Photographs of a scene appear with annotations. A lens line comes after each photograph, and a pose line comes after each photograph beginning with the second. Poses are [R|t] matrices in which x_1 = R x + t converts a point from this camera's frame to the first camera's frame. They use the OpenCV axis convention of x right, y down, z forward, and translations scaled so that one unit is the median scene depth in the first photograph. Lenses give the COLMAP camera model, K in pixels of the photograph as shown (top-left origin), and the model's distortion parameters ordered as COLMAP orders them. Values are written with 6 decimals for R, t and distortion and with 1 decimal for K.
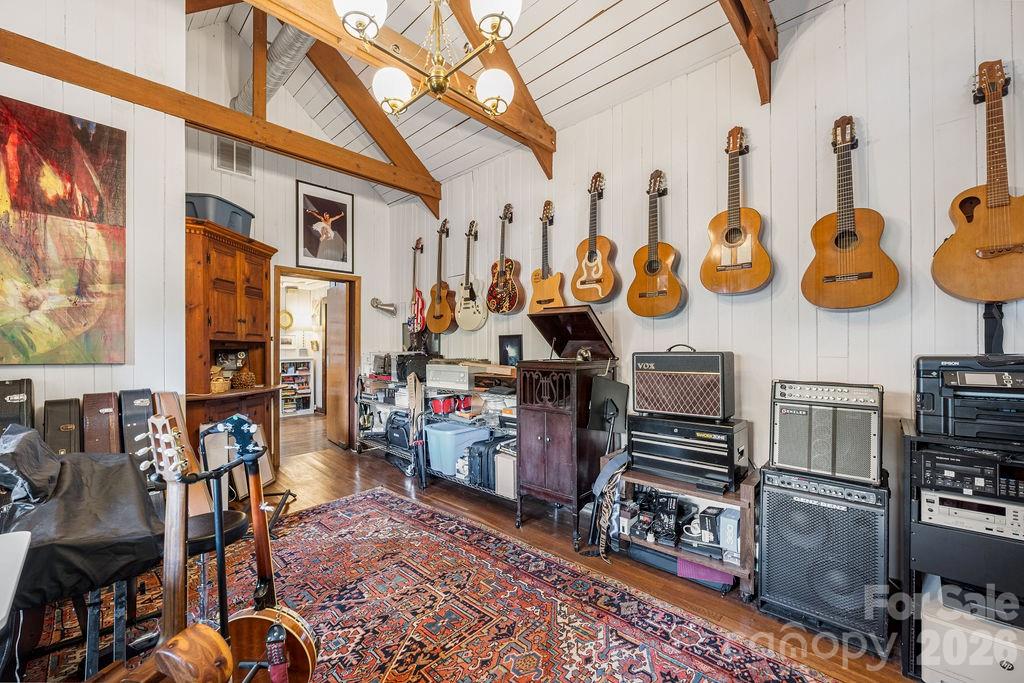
lens RADIAL K [[408.8, 0, 509.8], [0, 408.8, 344.5], [0, 0, 1]] dist [-0.007848, 0.000897]
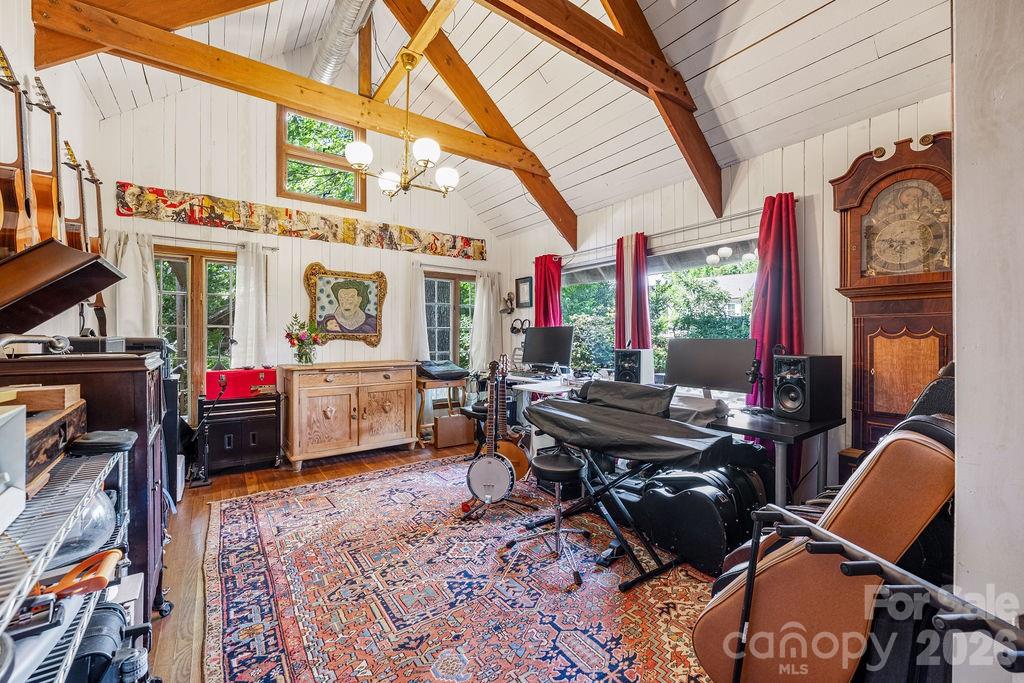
lens RADIAL K [[408.8, 0, 512.4], [0, 408.8, 340.0], [0, 0, 1]] dist [-0.007848, 0.000897]
pose [[-0.984670, -0.001391, 0.174422, -0.682218], [-0.001311, 0.999999, 0.000575, 0.024761], [-0.174423, 0.000338, -0.984671, 1.937630]]
